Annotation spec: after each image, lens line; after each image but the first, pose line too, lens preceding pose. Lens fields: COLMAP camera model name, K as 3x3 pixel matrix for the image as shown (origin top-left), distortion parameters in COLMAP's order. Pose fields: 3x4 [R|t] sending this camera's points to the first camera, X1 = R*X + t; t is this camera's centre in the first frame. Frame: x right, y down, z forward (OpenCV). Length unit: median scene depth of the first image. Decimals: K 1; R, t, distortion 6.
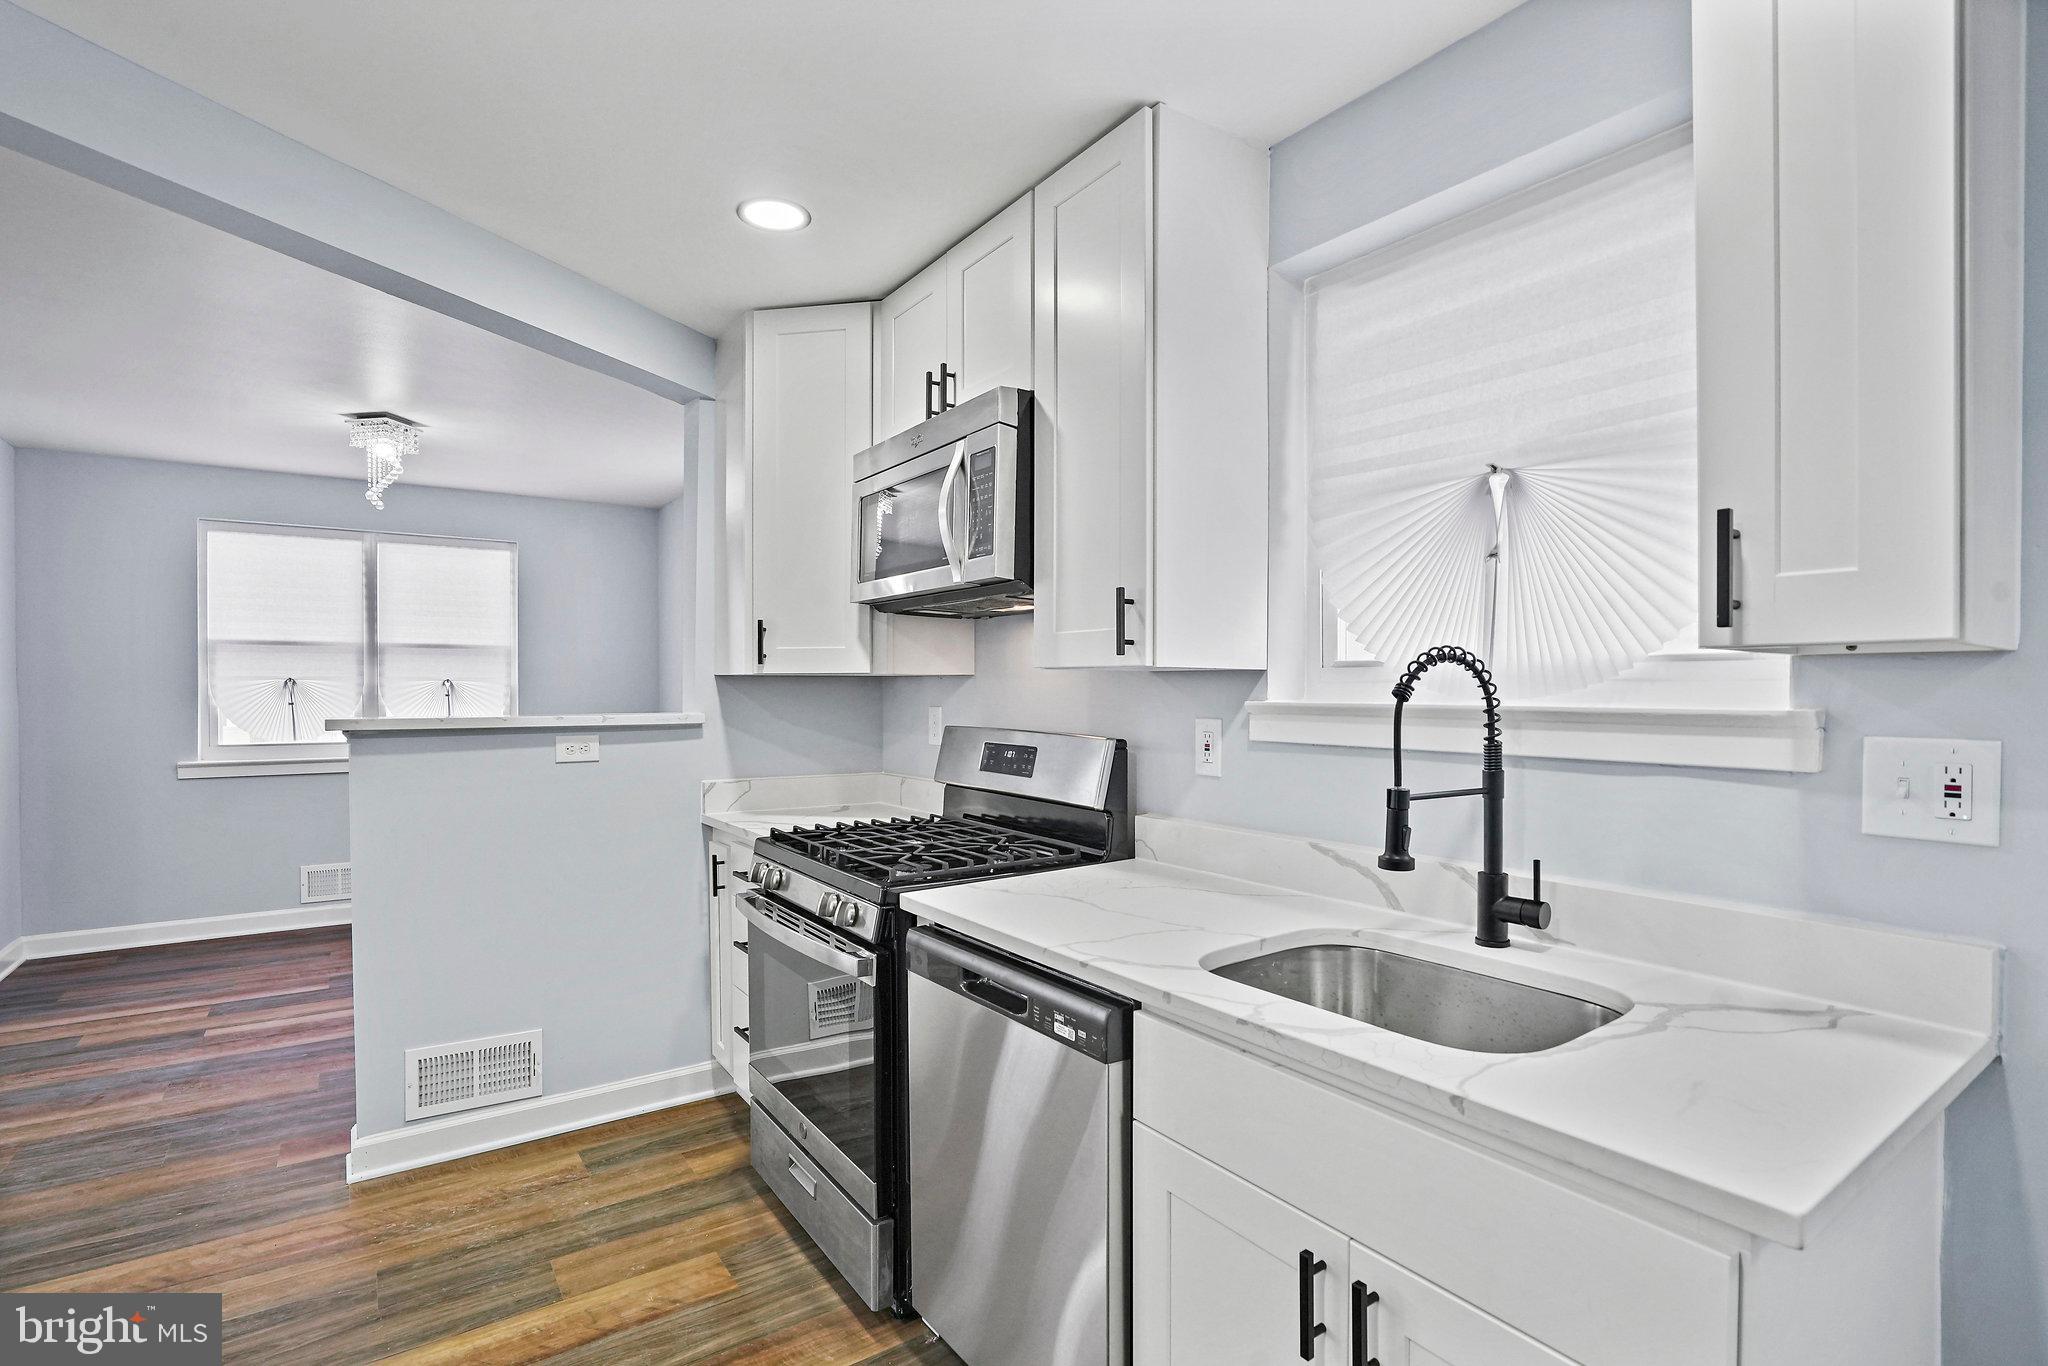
lens RADIAL K [[1008.1, 0, 1014.7], [0, 1008.1, 692.5], [0, 0, 1]] dist [-0.064439, 0.032040]
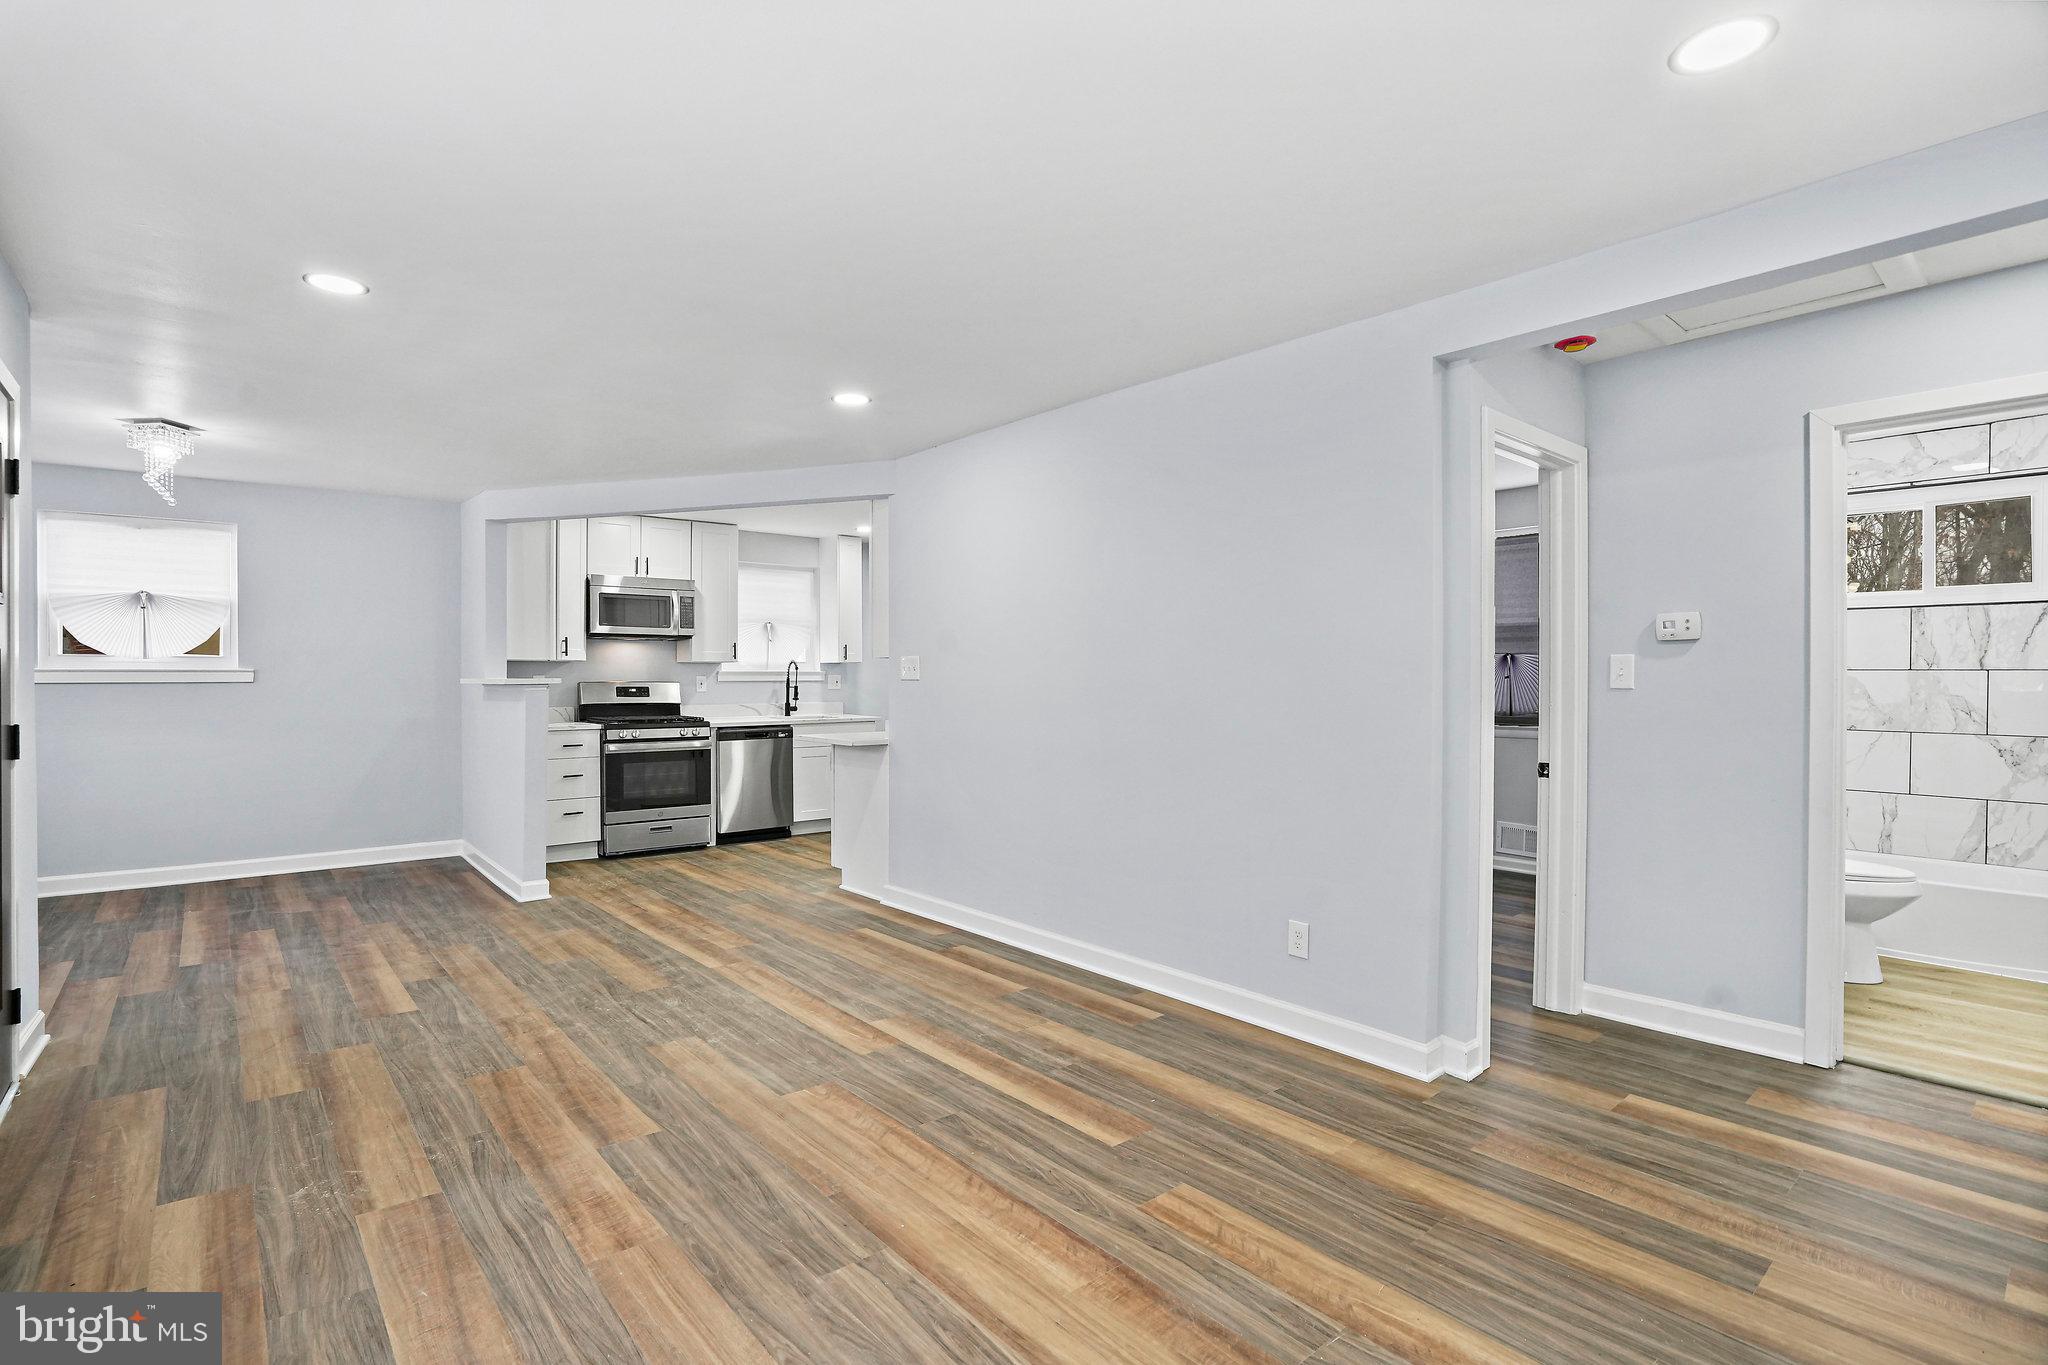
lens RADIAL K [[968.9, 0, 1017.7], [0, 968.9, 683.6], [0, 0, 1]] dist [-0.050220, 0.019171]
pose [[-0.125662, -0.007907, 0.992042, -2.898981], [0.005805, 0.999945, 0.008705, 0.024969], [-0.992056, 0.006853, -0.125609, 0.250902]]
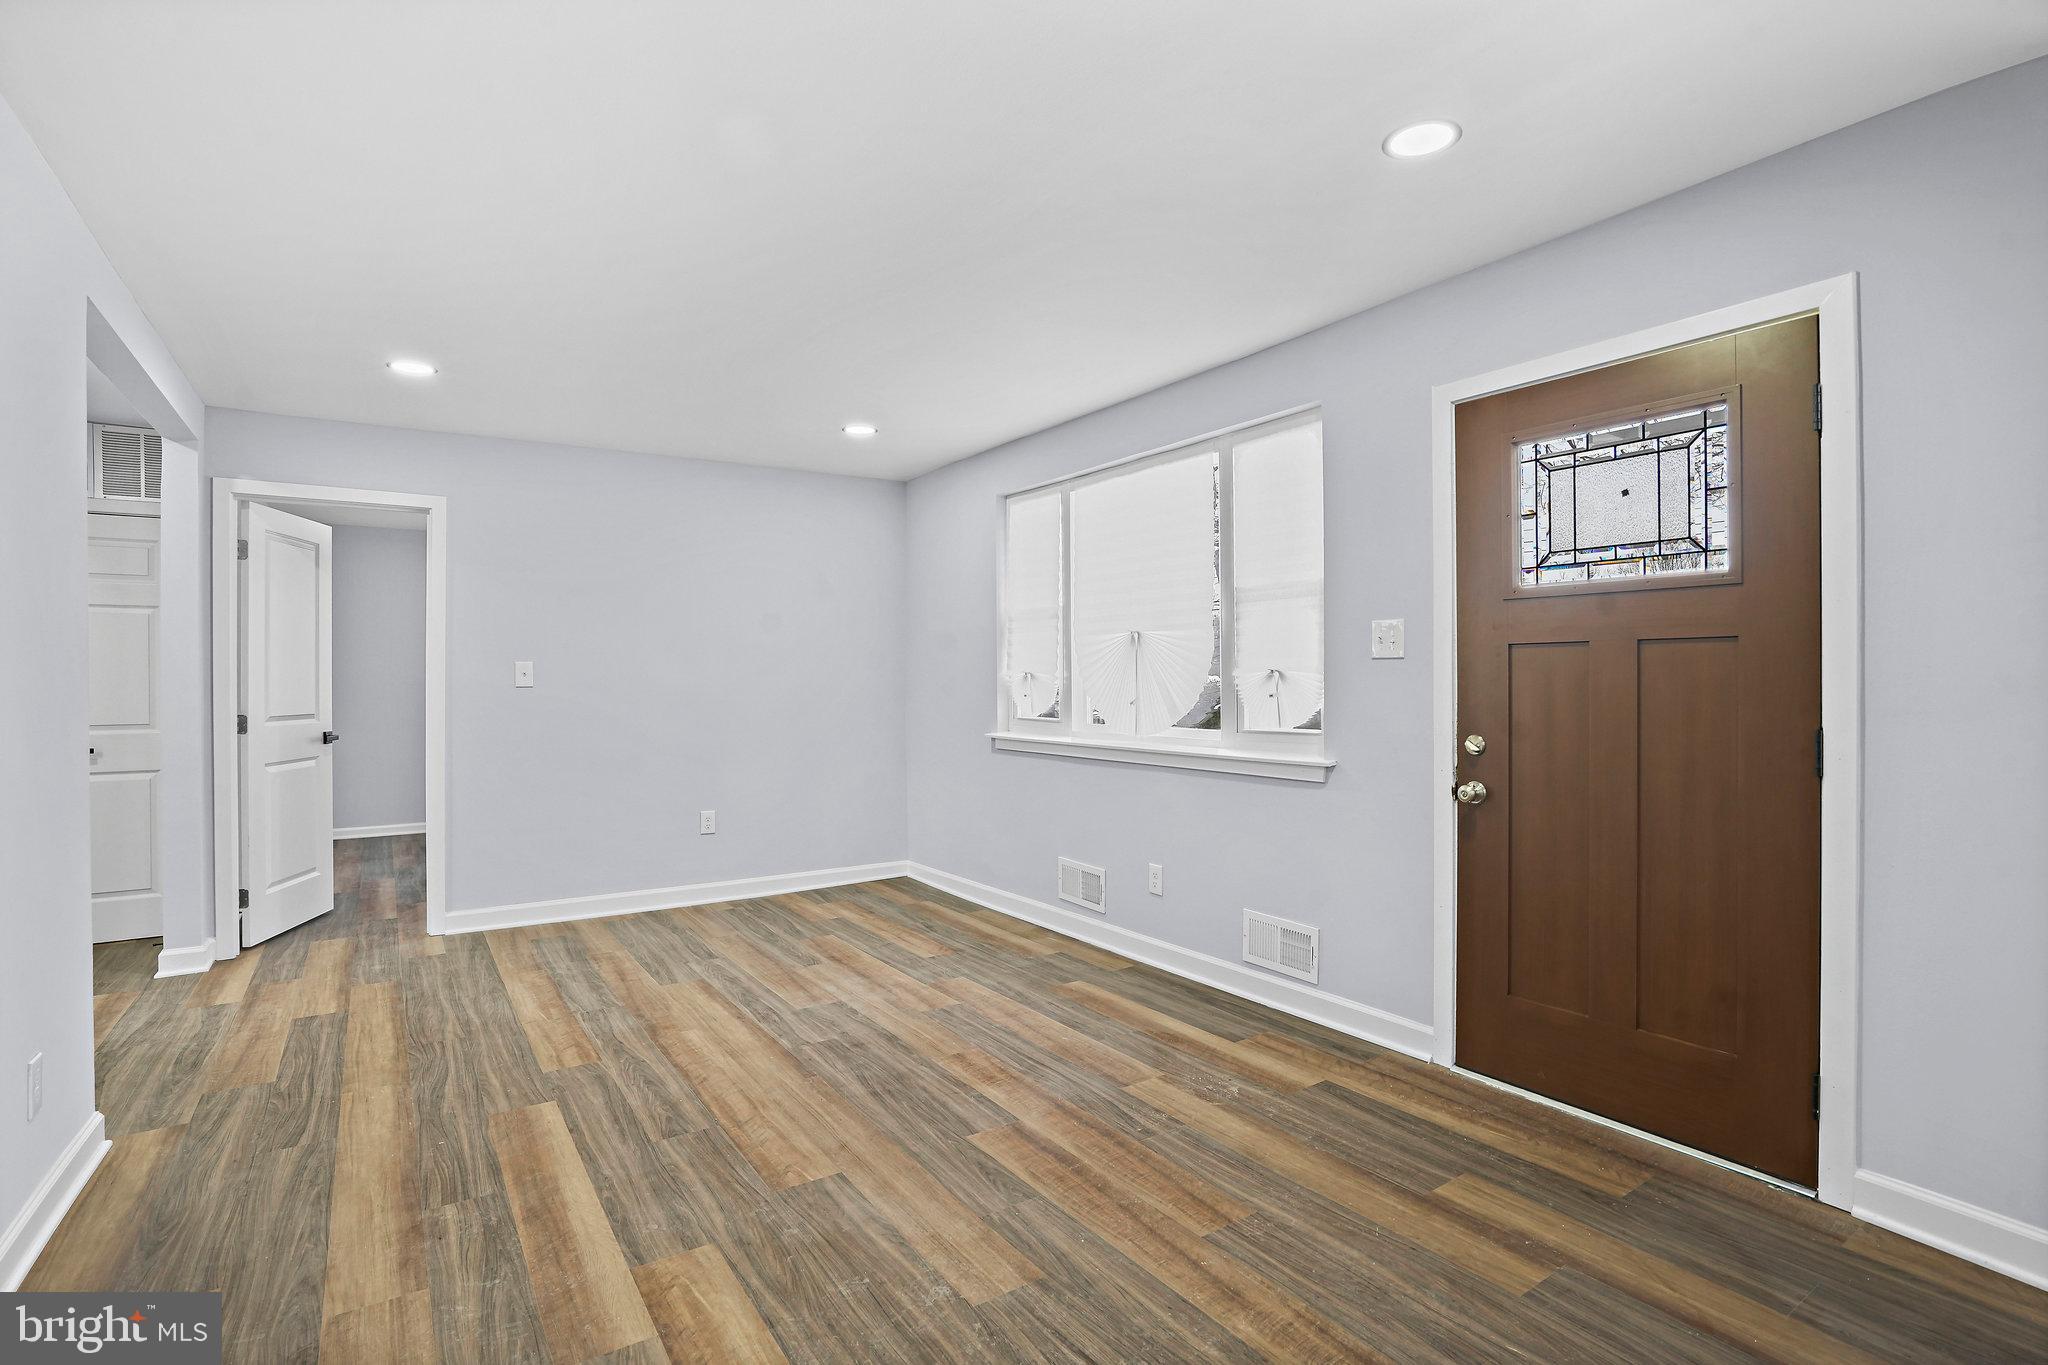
lens RADIAL K [[975.5, 0, 1015.0], [0, 975.5, 679.4], [0, 0, 1]] dist [-0.056152, 0.022449]
pose [[0.003342, -0.003671, -0.999988, -0.850173], [-0.004238, 0.999984, -0.003685, 0.036762], [0.999985, 0.004250, 0.003326, 0.547871]]
